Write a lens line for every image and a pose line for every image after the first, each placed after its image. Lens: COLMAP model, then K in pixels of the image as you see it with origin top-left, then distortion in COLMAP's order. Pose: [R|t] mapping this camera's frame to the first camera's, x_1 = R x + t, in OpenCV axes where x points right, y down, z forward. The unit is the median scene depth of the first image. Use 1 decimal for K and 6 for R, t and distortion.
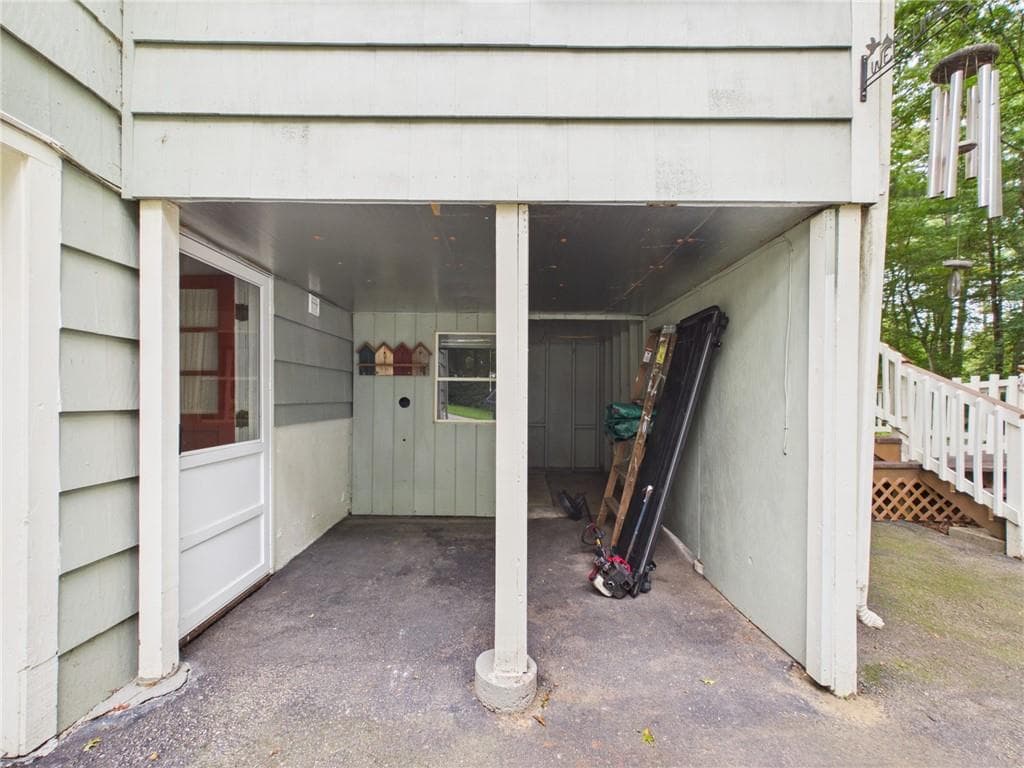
lens RADIAL K [[410.0, 0, 510.9], [0, 410.0, 398.0], [0, 0, 1]] dist [0.000185, 0.000088]
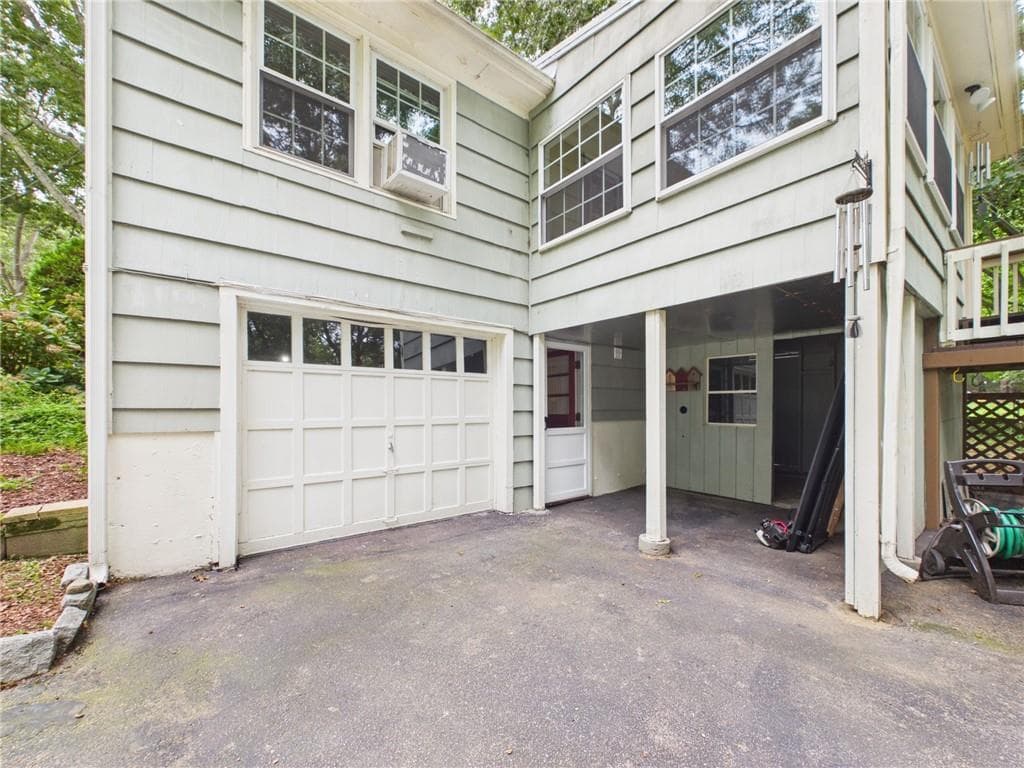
lens RADIAL K [[406.5, 0, 512.3], [0, 406.5, 408.4], [0, 0, 1]] dist [-0.000604, -0.000120]
pose [[0.617069, -0.002440, -0.786906, 0.804338], [0.001608, 0.999997, -0.001840, 0.012316], [0.786908, -0.000129, 0.617071, -0.556470]]
